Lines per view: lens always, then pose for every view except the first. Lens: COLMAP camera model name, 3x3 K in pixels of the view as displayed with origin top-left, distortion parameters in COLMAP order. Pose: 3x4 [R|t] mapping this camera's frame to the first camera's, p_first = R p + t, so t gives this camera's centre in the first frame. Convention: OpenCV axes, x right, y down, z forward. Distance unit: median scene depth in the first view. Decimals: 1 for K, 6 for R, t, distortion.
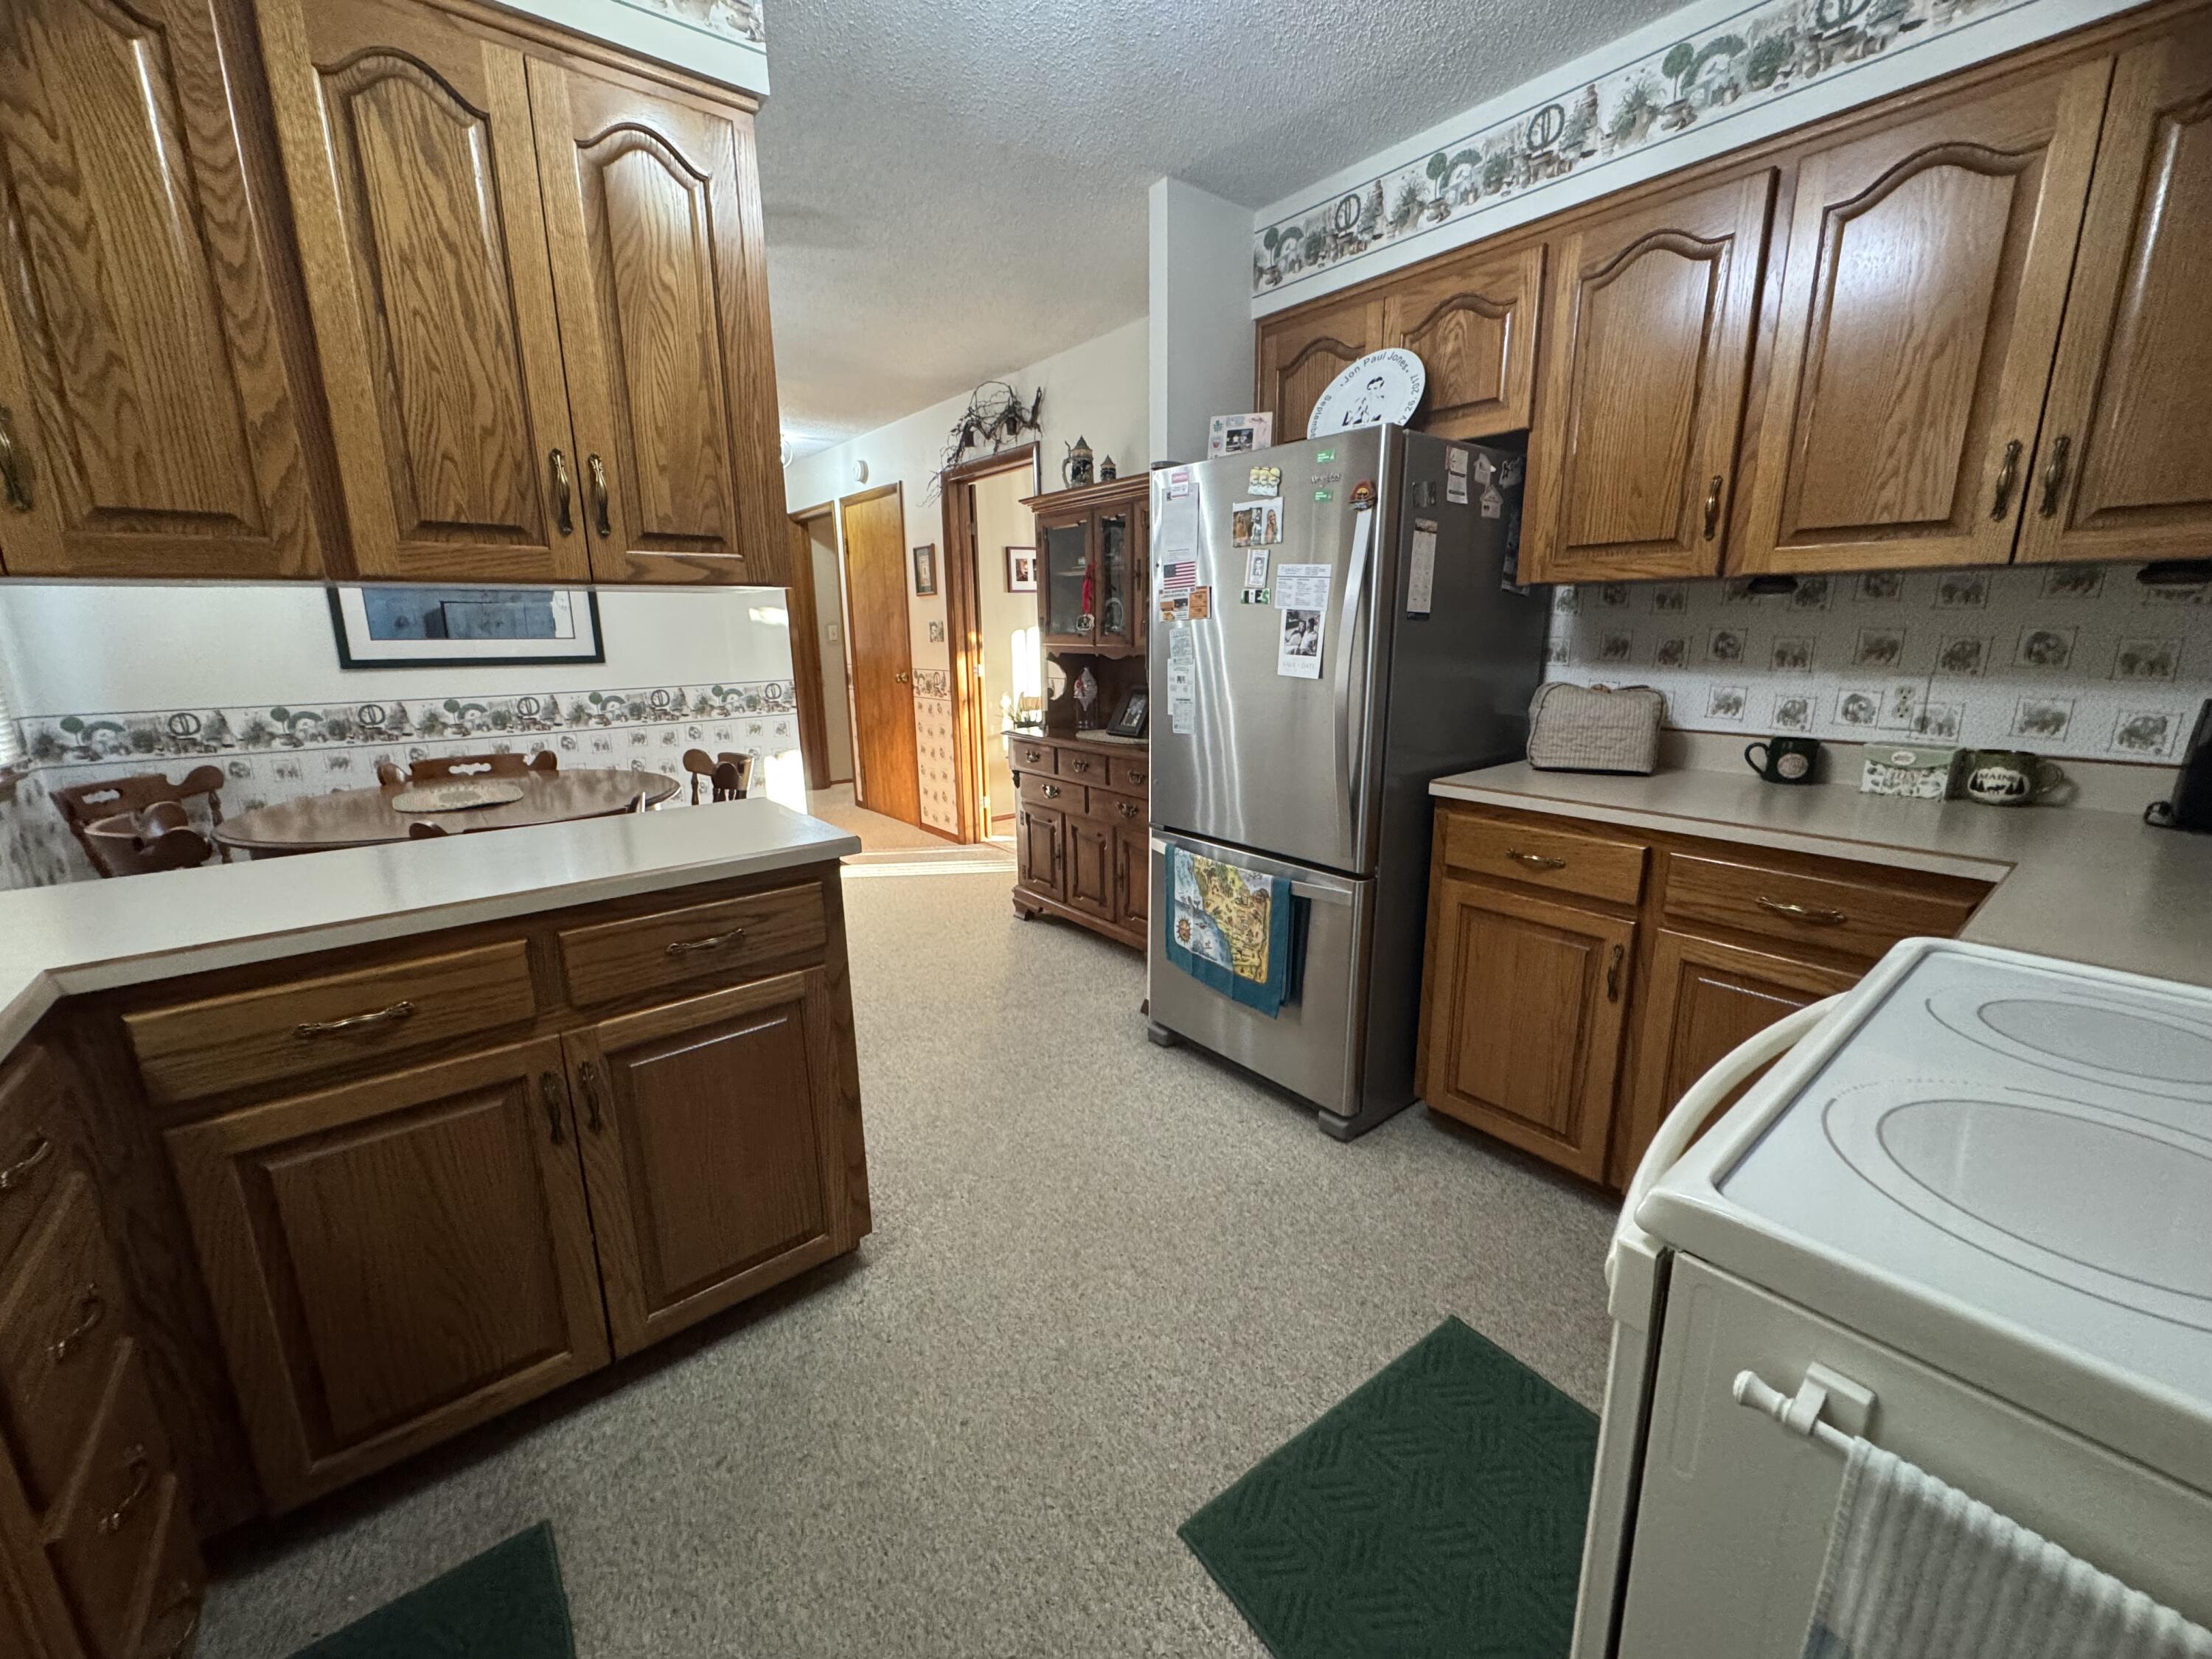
lens RADIAL K [[881.6, 0, 1104.5], [0, 881.6, 824.5], [0, 0, 1]] dist [-0.000759, -0.000227]
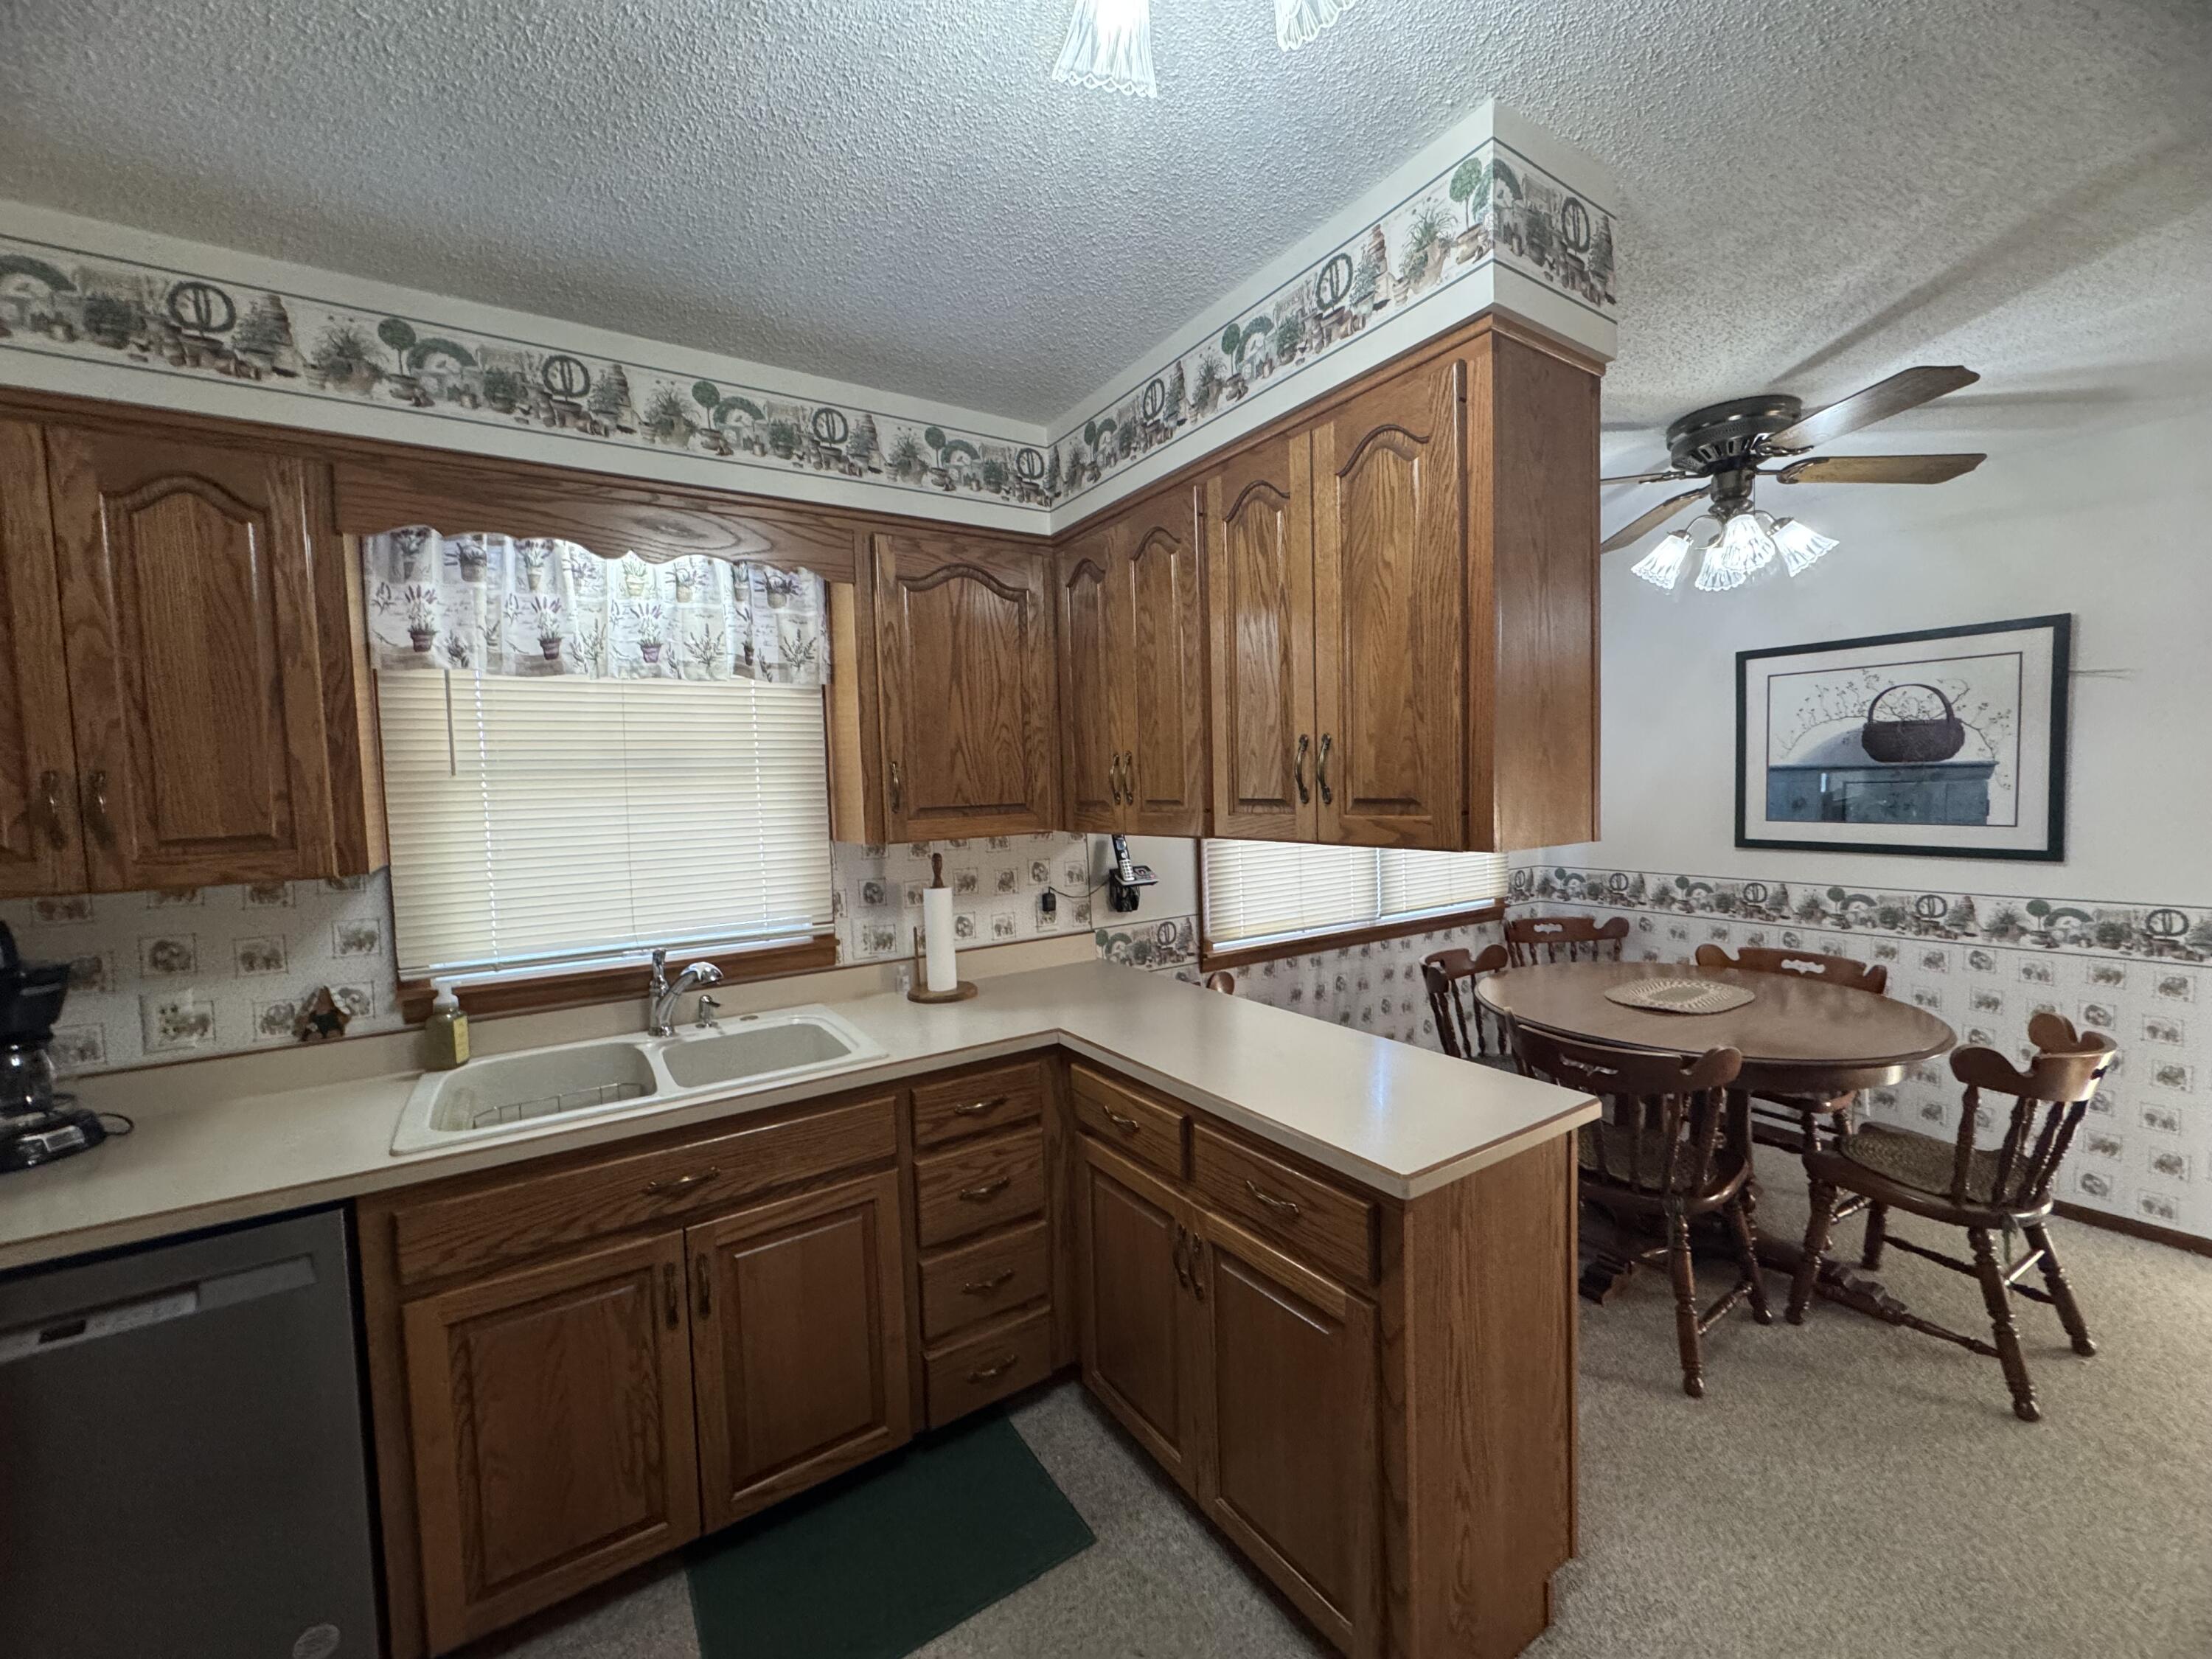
lens RADIAL K [[881.6, 0, 1104.5], [0, 881.6, 824.5], [0, 0, 1]] dist [-0.000759, -0.000227]
pose [[-0.097501, 0.060617, -0.993388, 0.249992], [-0.187772, 0.979097, 0.078175, -0.149615], [0.977361, 0.194152, -0.084081, 0.367613]]
